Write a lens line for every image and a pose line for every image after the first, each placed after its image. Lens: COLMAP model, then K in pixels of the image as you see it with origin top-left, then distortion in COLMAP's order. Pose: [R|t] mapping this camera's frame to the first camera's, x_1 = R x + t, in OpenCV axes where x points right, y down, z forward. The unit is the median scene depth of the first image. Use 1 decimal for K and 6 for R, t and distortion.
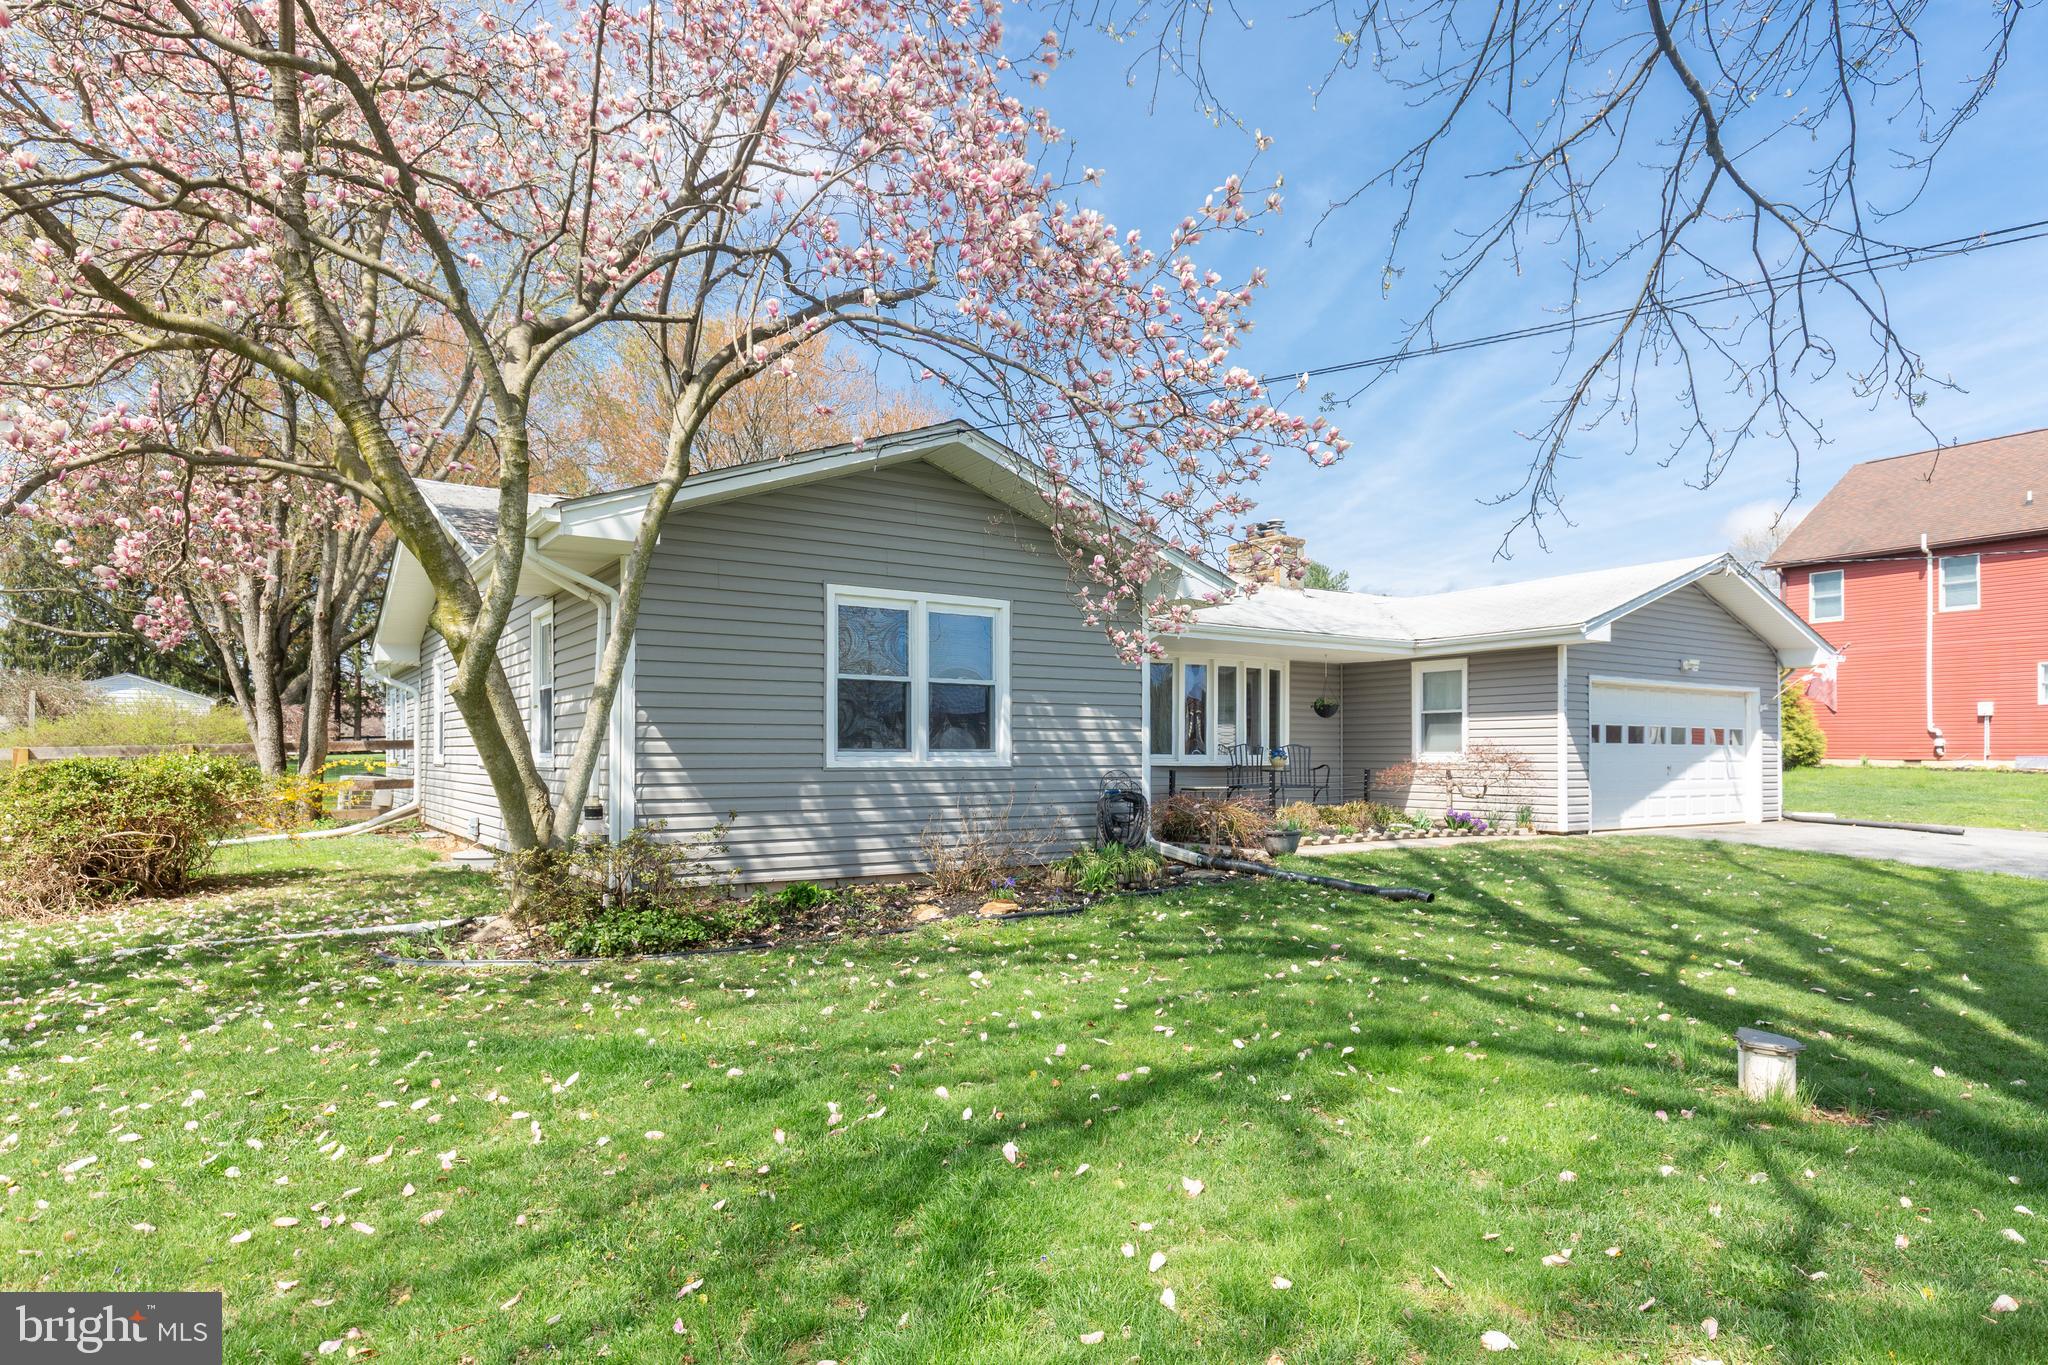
lens RADIAL K [[1120.4, 0, 1024.1], [0, 1120.4, 686.4], [0, 0, 1]] dist [0.000578, 0.003820]
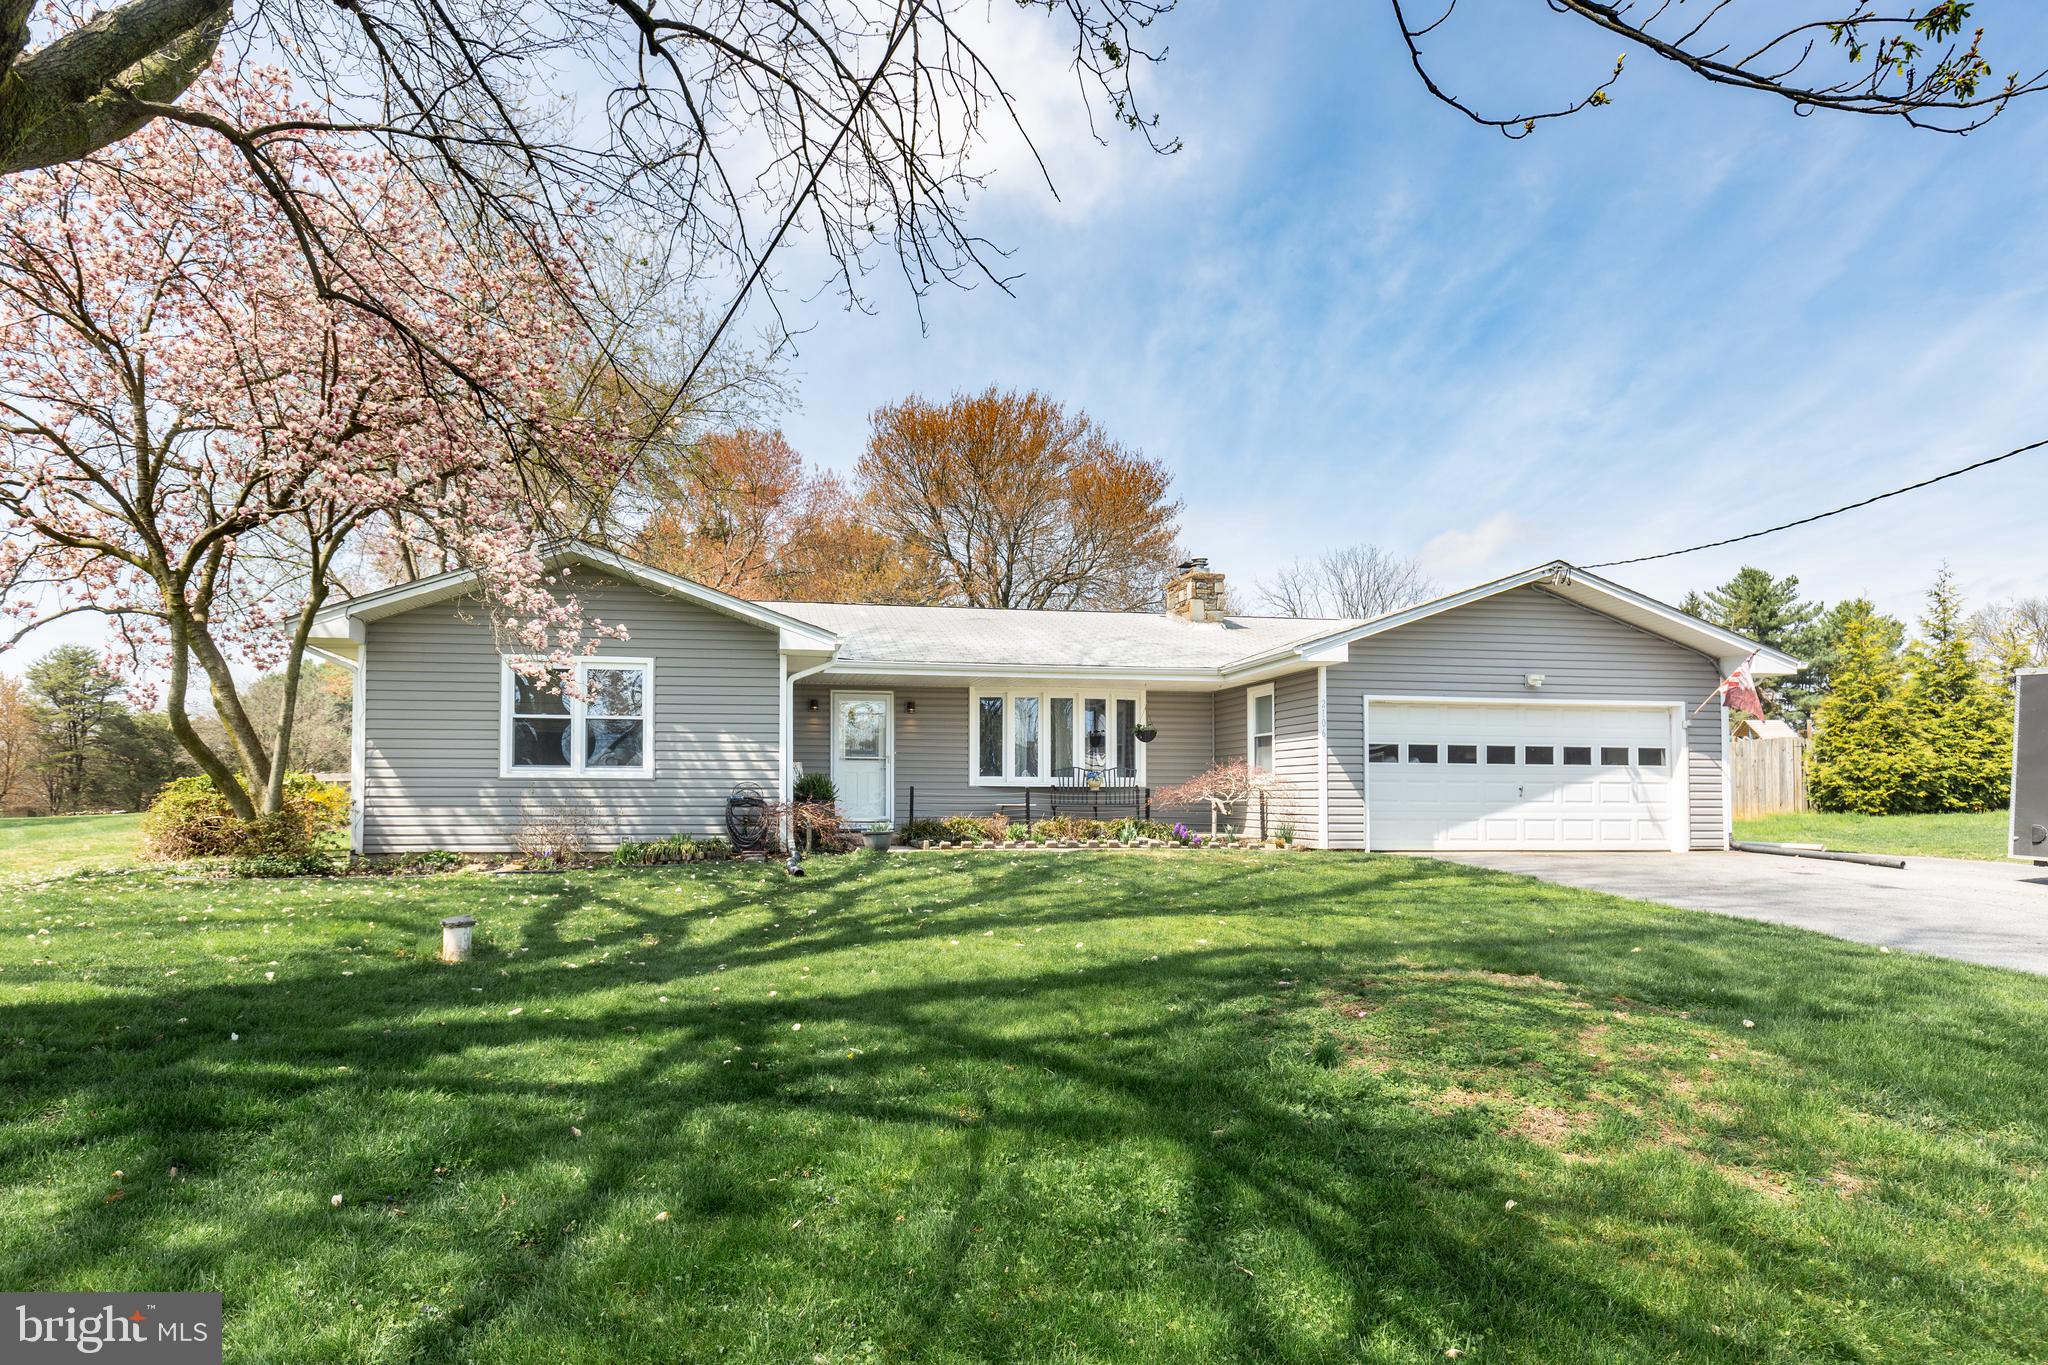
lens RADIAL K [[1120.4, 0, 968.7], [0, 1120.4, 686.7], [0, 0, 1]] dist [0.000578, 0.003820]
pose [[0.917477, -0.037118, -0.396053, 0.912242], [0.022765, 0.998905, -0.040881, 0.024600], [0.397137, 0.028491, 0.917317, -0.115918]]
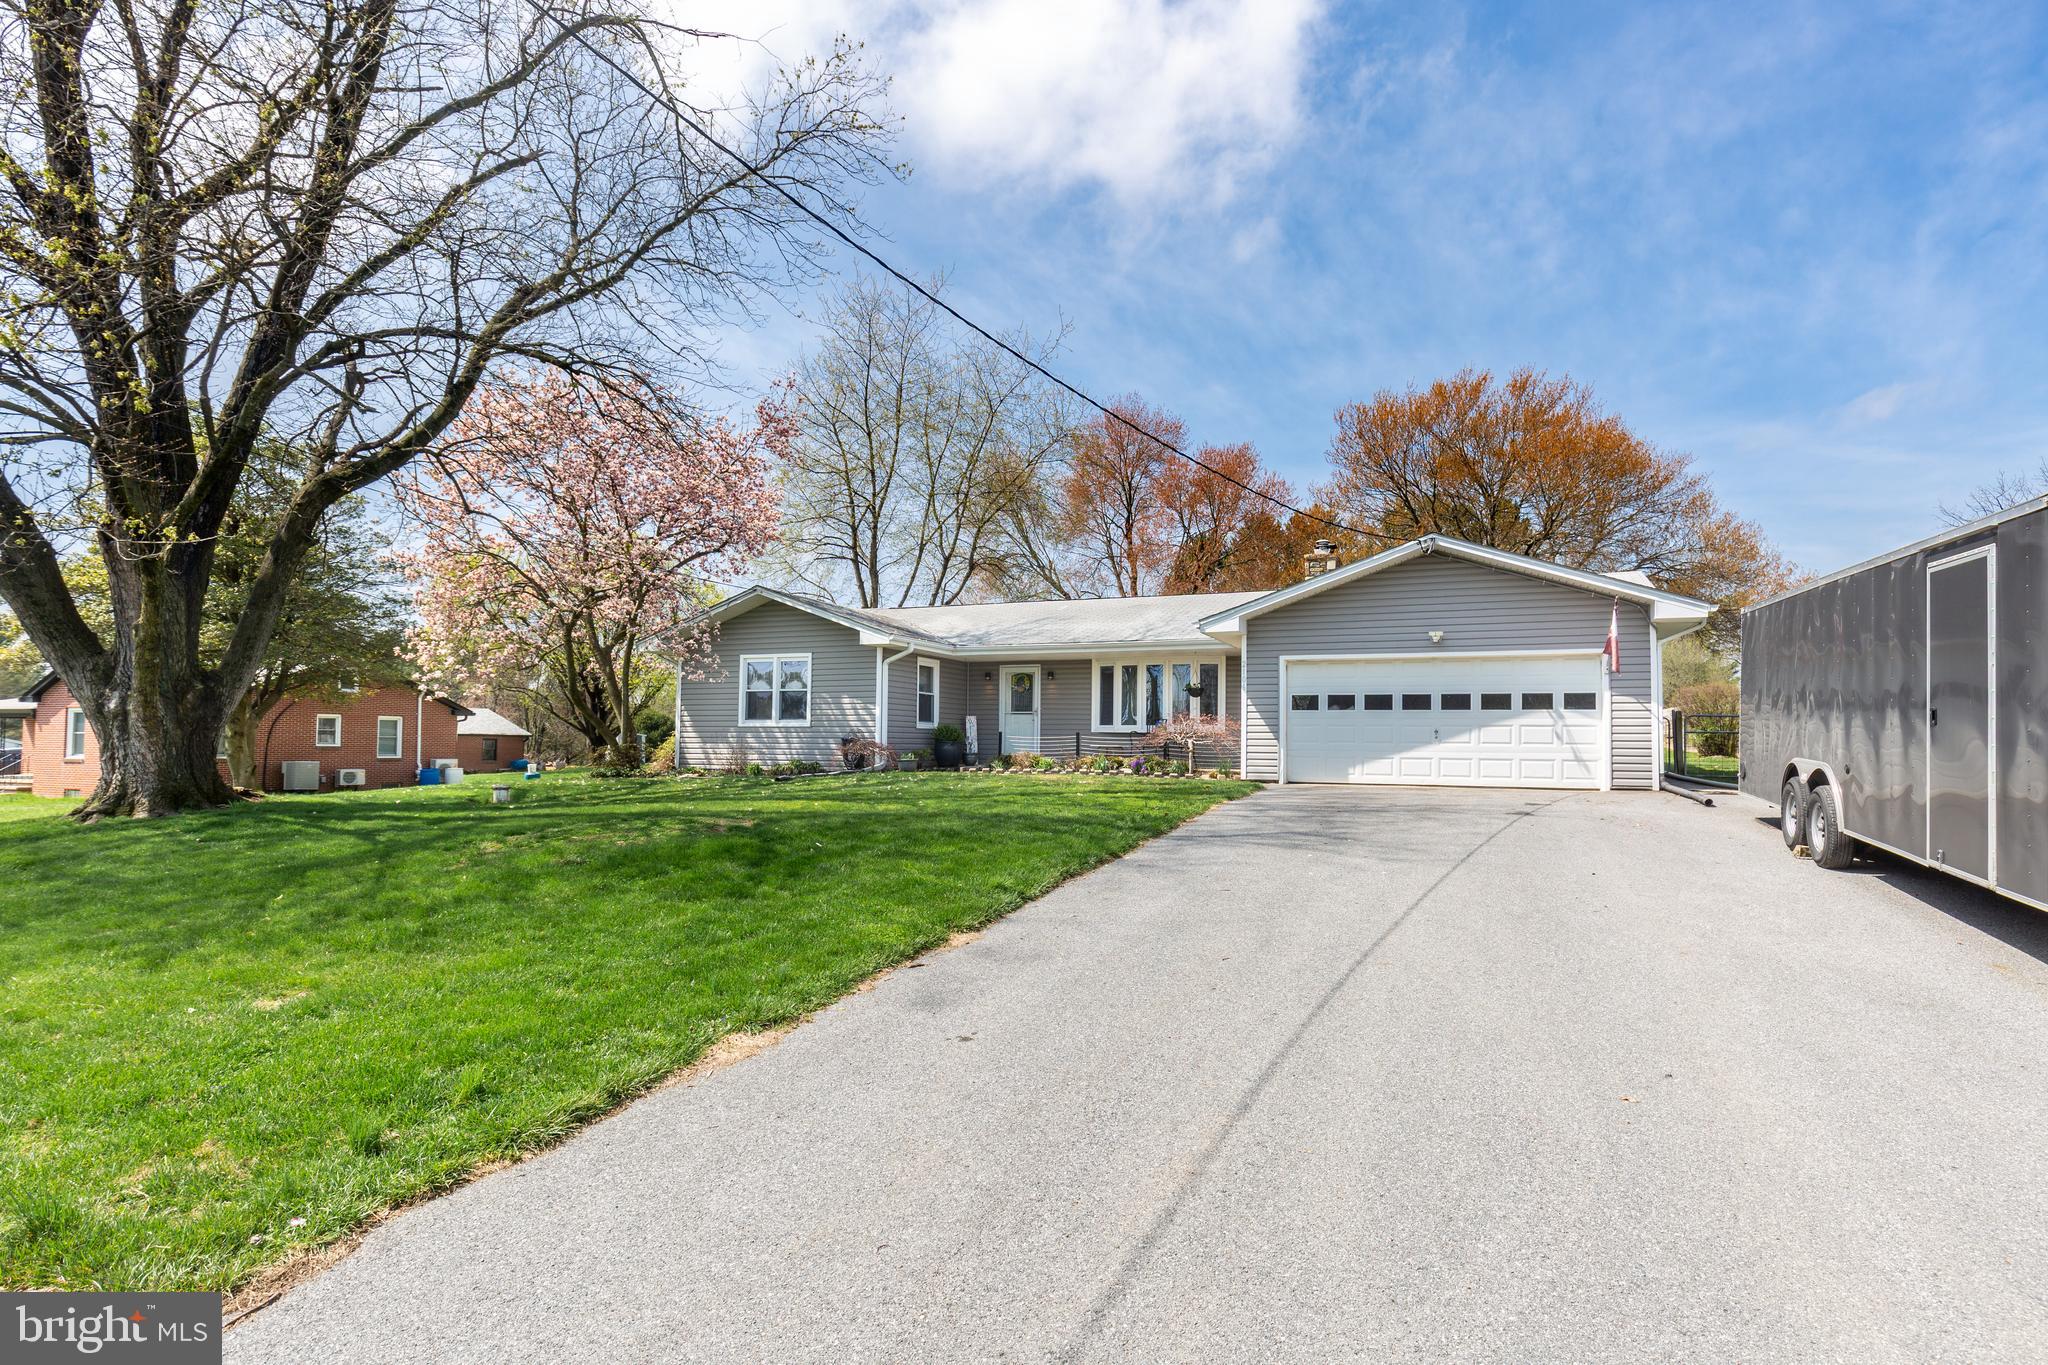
lens RADIAL K [[1047.6, 0, 1145.0], [0, 1047.6, 593.3], [0, 0, 1]] dist [0.006328, -0.005431]
pose [[0.591129, -0.116631, -0.798100, 2.146996], [0.042061, 0.992601, -0.113901, 0.075618], [0.805479, 0.033761, 0.591661, 0.290439]]
